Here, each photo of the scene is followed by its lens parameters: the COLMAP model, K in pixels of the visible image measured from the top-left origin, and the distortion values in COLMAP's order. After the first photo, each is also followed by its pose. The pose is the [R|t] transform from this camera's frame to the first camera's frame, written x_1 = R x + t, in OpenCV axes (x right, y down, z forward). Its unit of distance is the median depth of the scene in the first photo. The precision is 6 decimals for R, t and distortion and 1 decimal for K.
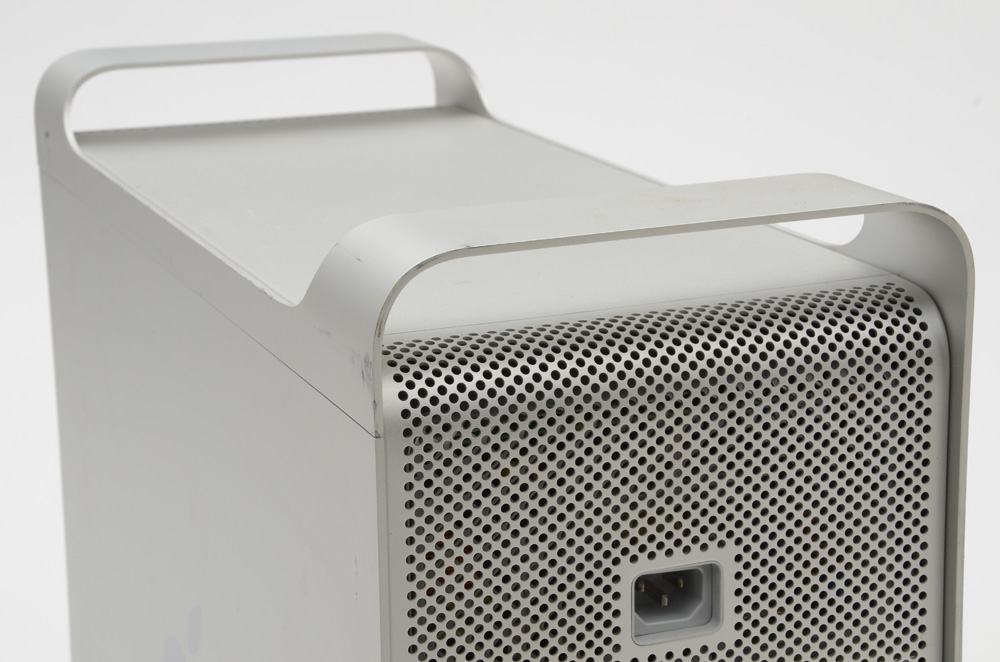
lens RADIAL K [[2200.3, 0, 499.2], [0, 2200.3, 330.4], [0, 0, 1]] dist [0.394500, 0.000000]
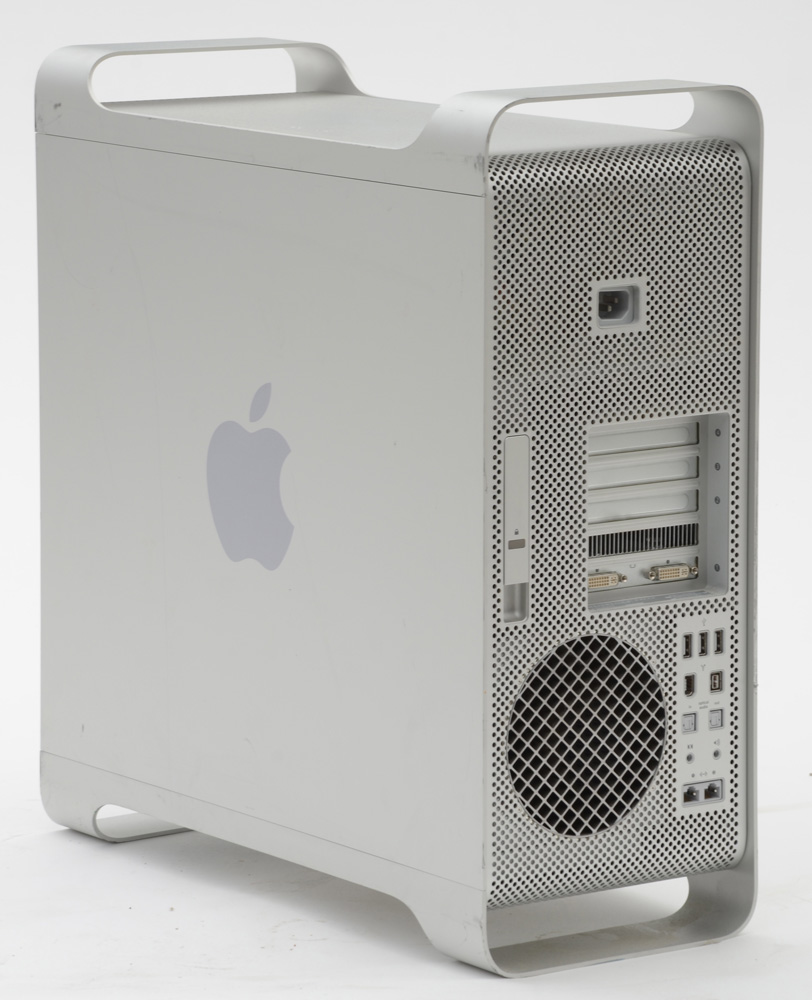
lens RADIAL K [[5129.6, 0, 406.7], [0, 5129.6, 501.1], [0, 0, 1]] dist [1.546058, 0.000000]
pose [[0.974247, -0.027616, 0.223786, -1.031277], [0.047784, 0.995217, -0.085210, 0.628101], [-0.220363, 0.093709, 0.970906, -3.029176]]
